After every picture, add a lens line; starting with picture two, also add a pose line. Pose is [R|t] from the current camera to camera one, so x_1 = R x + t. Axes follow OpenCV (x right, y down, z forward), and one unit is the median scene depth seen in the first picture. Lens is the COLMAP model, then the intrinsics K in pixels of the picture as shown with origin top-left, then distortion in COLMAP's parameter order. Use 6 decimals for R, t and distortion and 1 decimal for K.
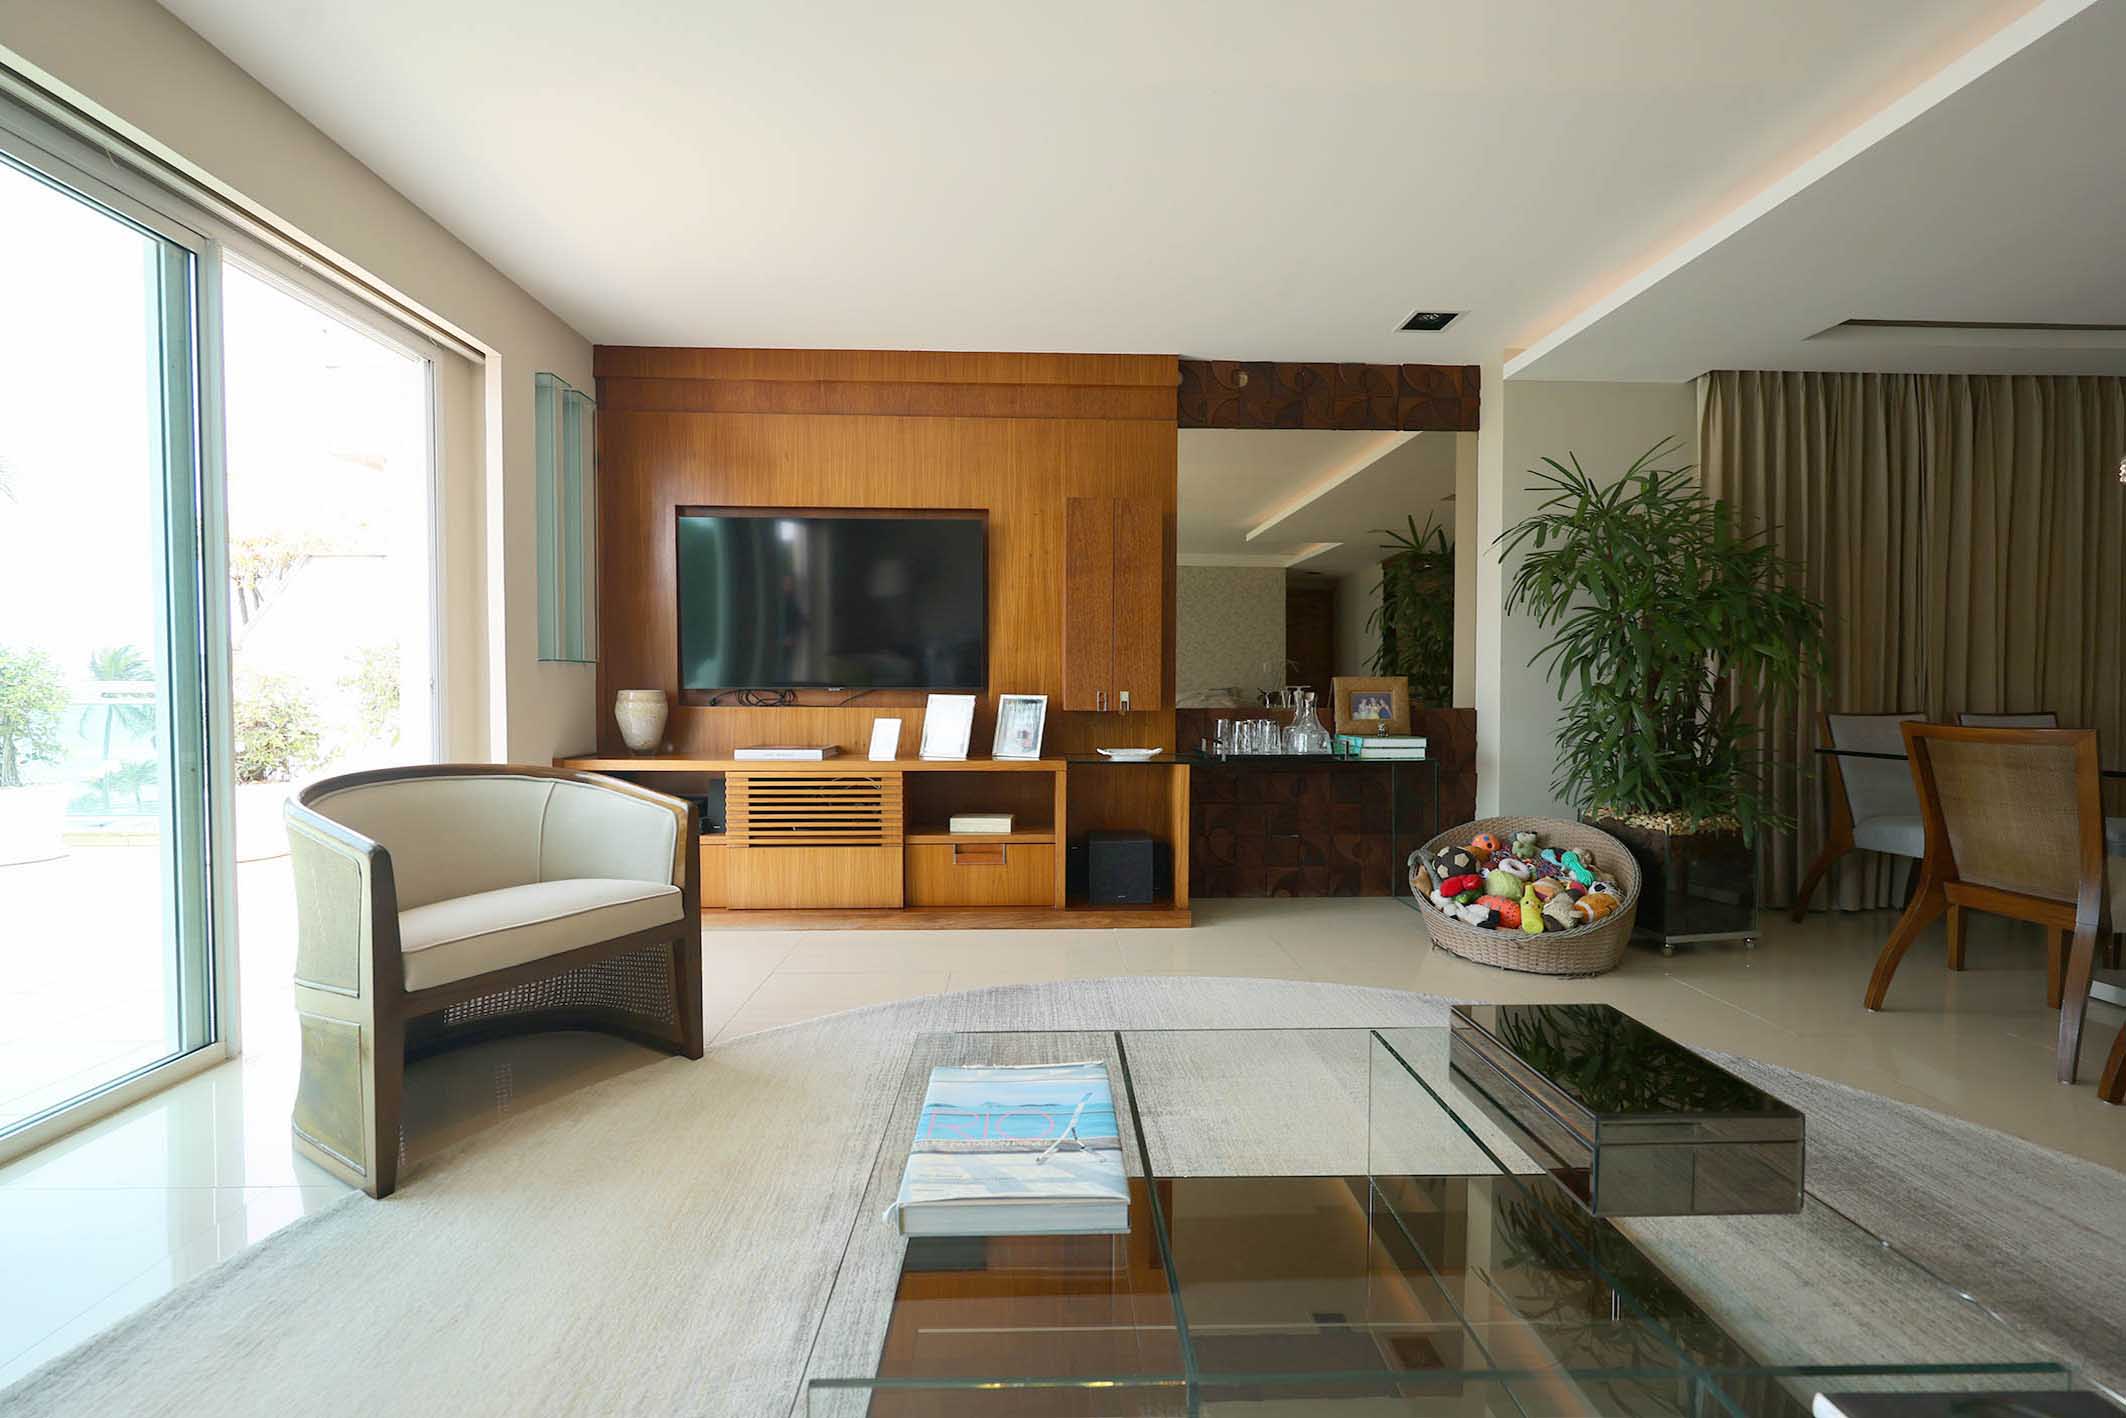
lens RADIAL K [[856.5, 0, 1054.9], [0, 856.5, 705.7], [0, 0, 1]] dist [-0.000357, -0.000581]
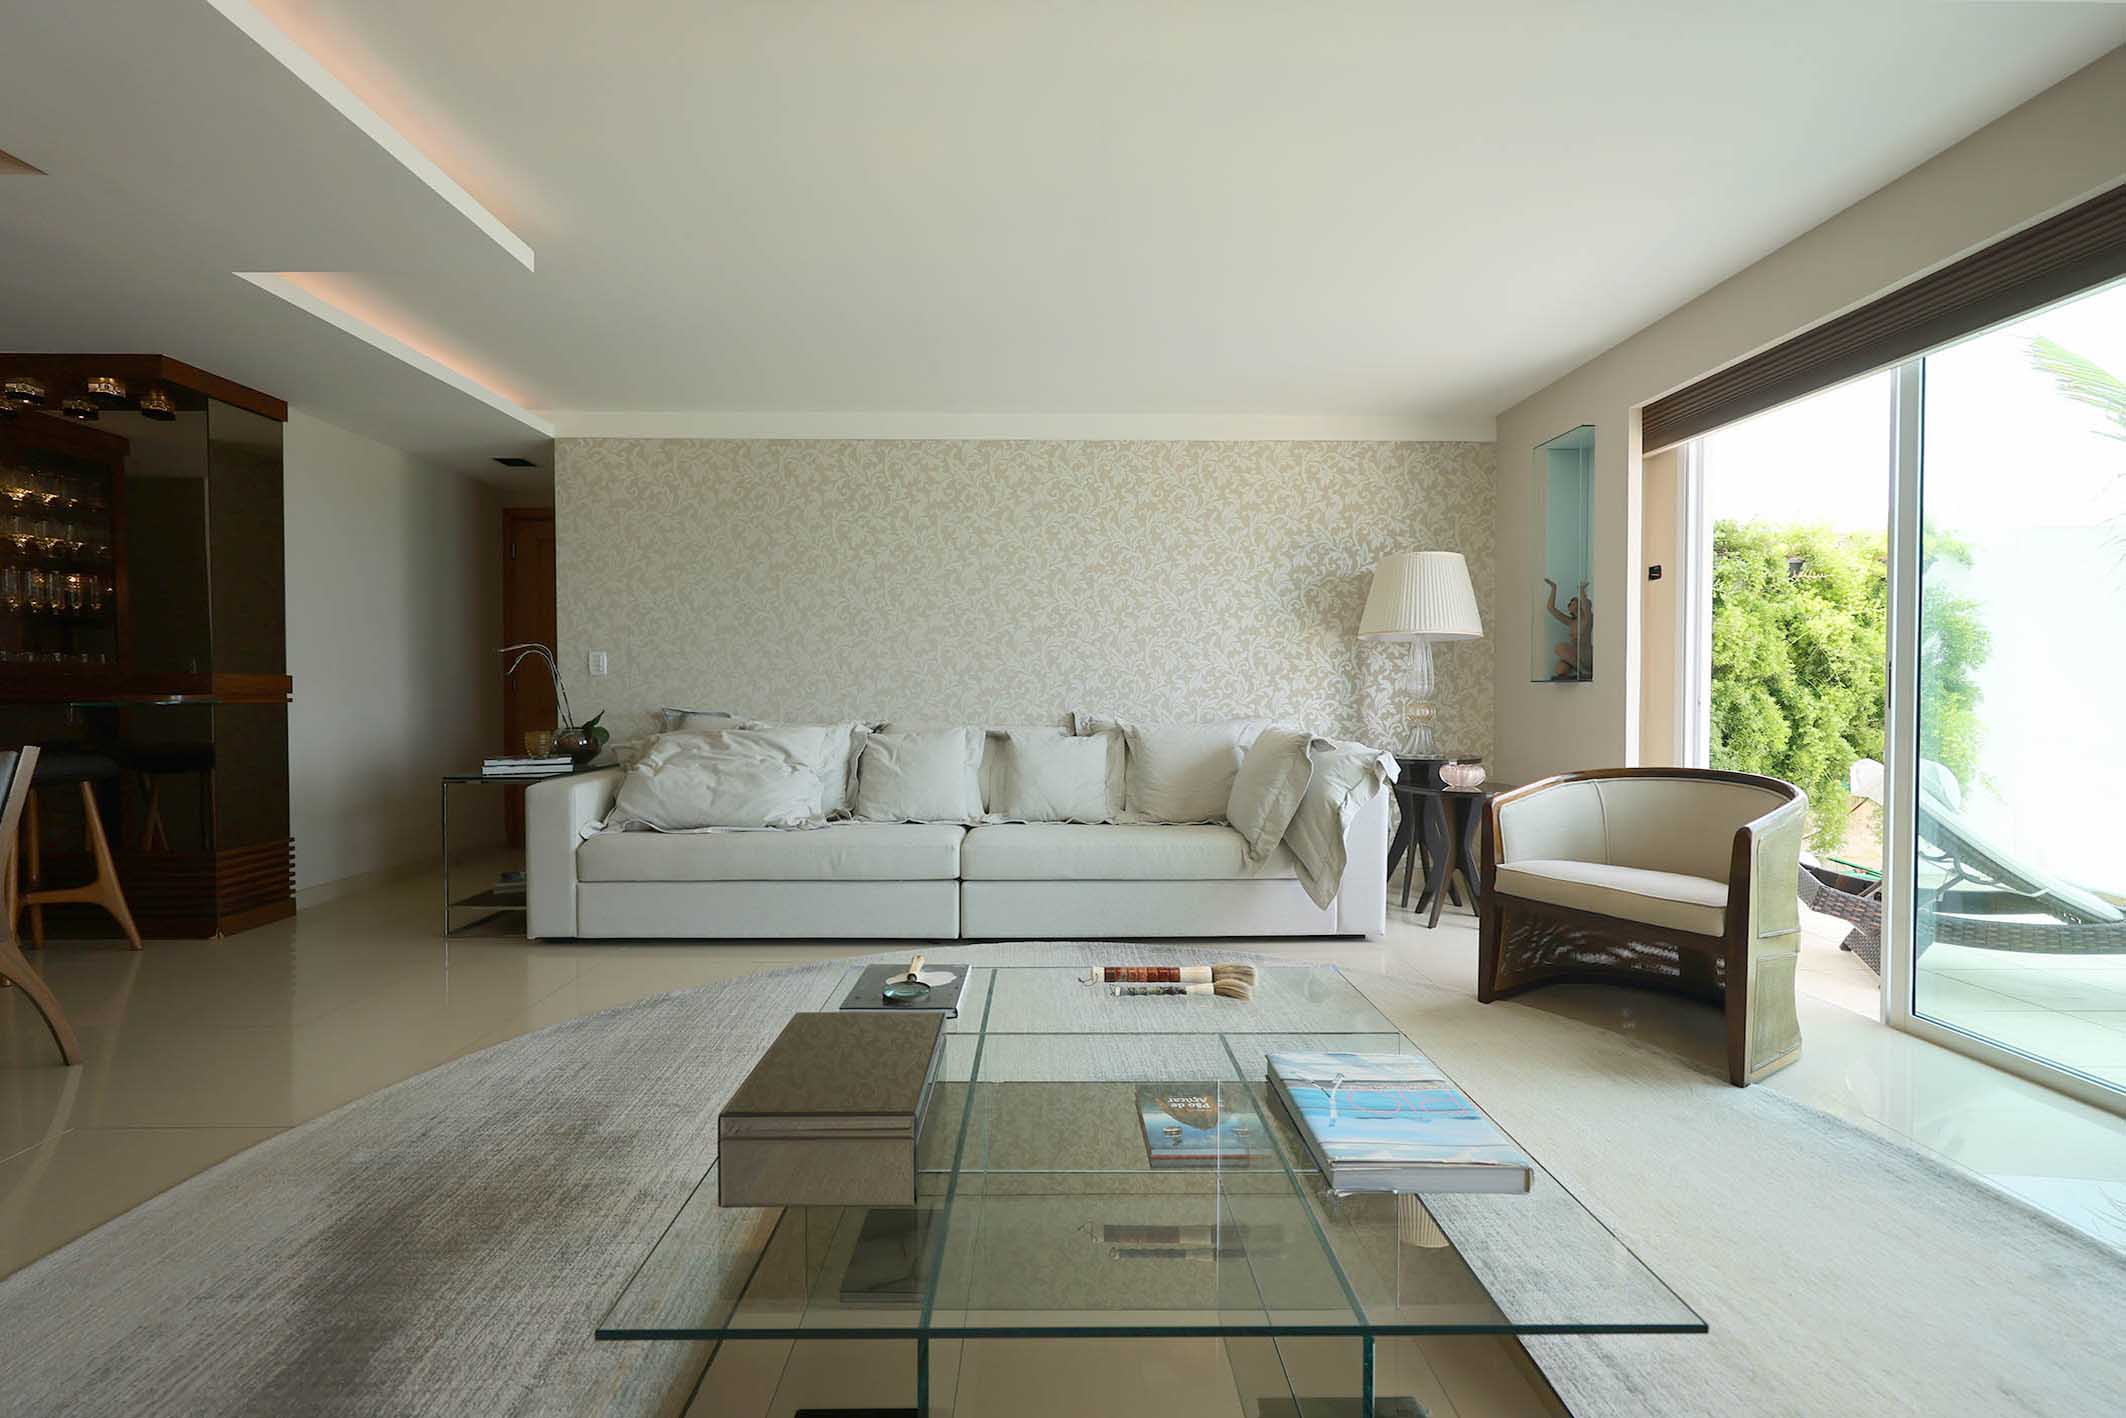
lens RADIAL K [[856.5, 0, 1054.6], [0, 856.5, 700.5], [0, 0, 1]] dist [-0.000357, -0.000581]
pose [[-0.999926, -0.000761, 0.012156, 0.125661], [-0.000348, 0.999425, 0.033914, -0.030076], [-0.012175, 0.033907, -0.999351, 0.704555]]
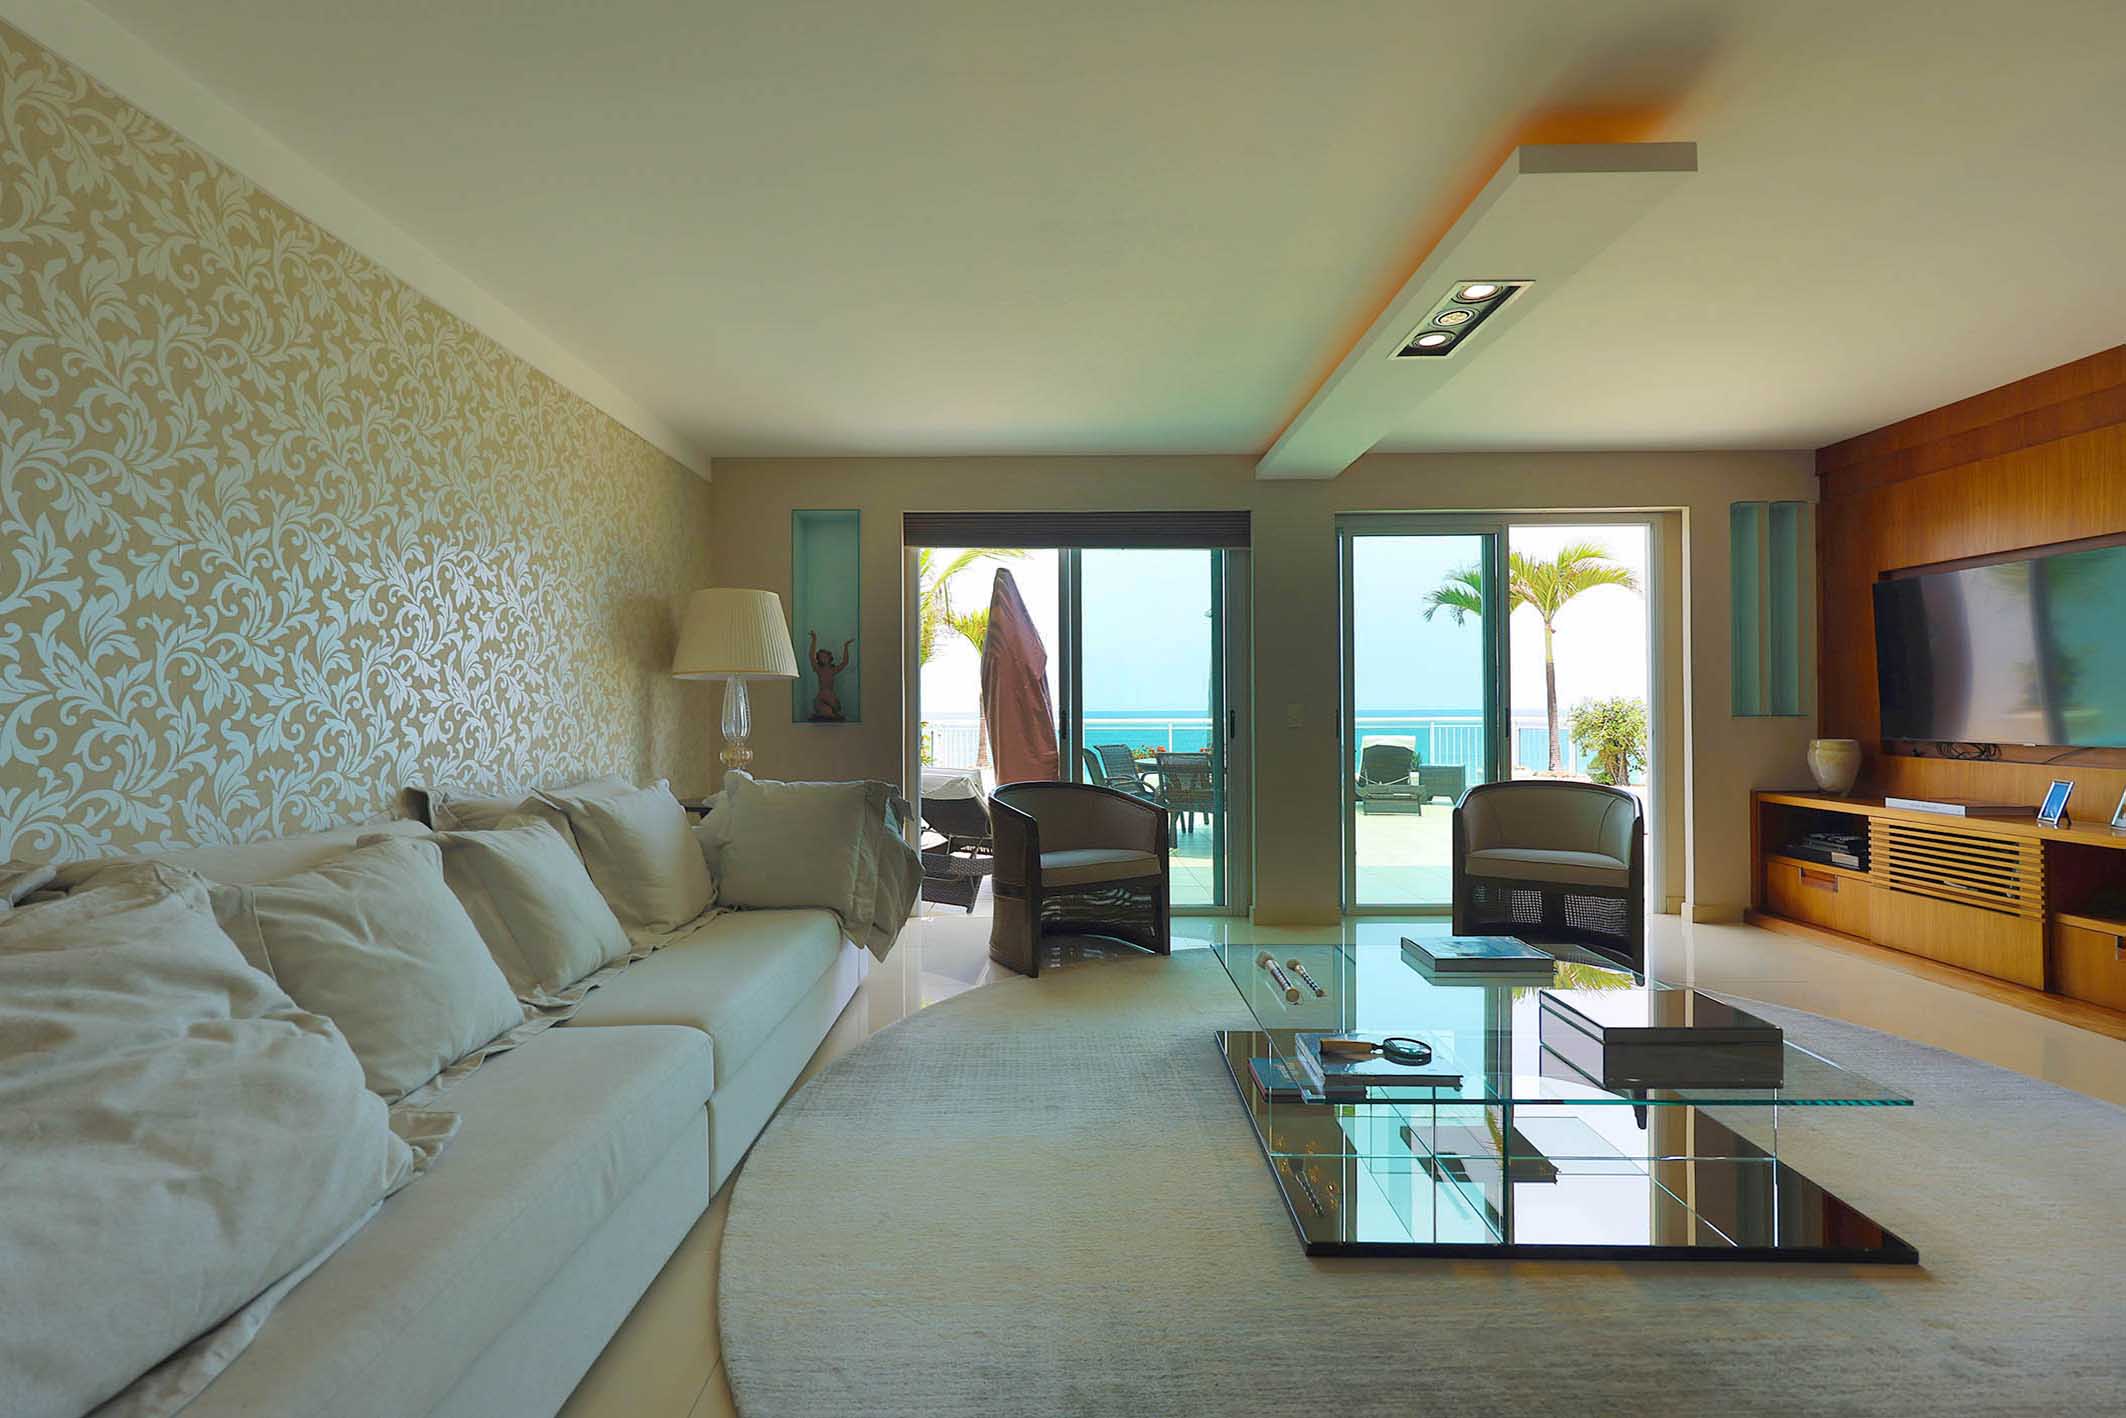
lens RADIAL K [[913.6, 0, 1050.0], [0, 913.6, 705.1], [0, 0, 1]] dist [0.001959, -0.000018]
pose [[-0.046922, -0.007229, -0.998872, 0.799587], [-0.016716, 0.999839, -0.006451, -0.039296], [0.998759, 0.016395, -0.047035, -0.002485]]
